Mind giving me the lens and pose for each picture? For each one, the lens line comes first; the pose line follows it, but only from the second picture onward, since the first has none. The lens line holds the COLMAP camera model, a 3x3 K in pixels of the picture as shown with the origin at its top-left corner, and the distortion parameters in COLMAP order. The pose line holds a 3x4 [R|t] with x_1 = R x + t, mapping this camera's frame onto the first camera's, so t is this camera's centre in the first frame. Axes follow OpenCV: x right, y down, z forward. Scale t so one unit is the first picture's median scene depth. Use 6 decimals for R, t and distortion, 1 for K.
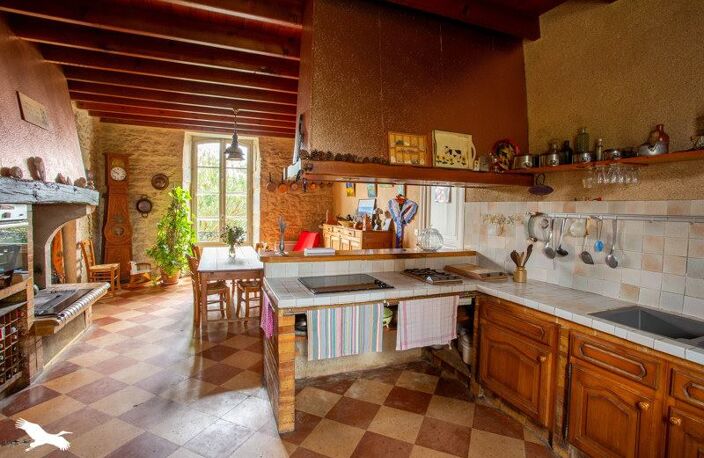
lens RADIAL K [[347.0, 0, 352.0], [0, 347.0, 229.0], [0, 0, 1]] dist [-0.001659, -0.000314]
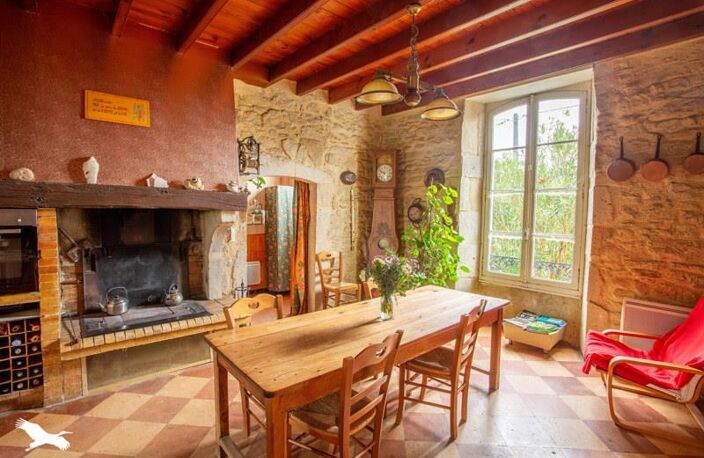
lens RADIAL K [[347.0, 0, 352.0], [0, 347.0, 229.0], [0, 0, 1]] dist [-0.001659, -0.000314]
pose [[0.339958, 0.056109, -0.938765, 0.072278], [-0.060901, 0.997437, 0.037561, -0.048771], [0.938467, 0.044402, 0.342503, 0.584699]]
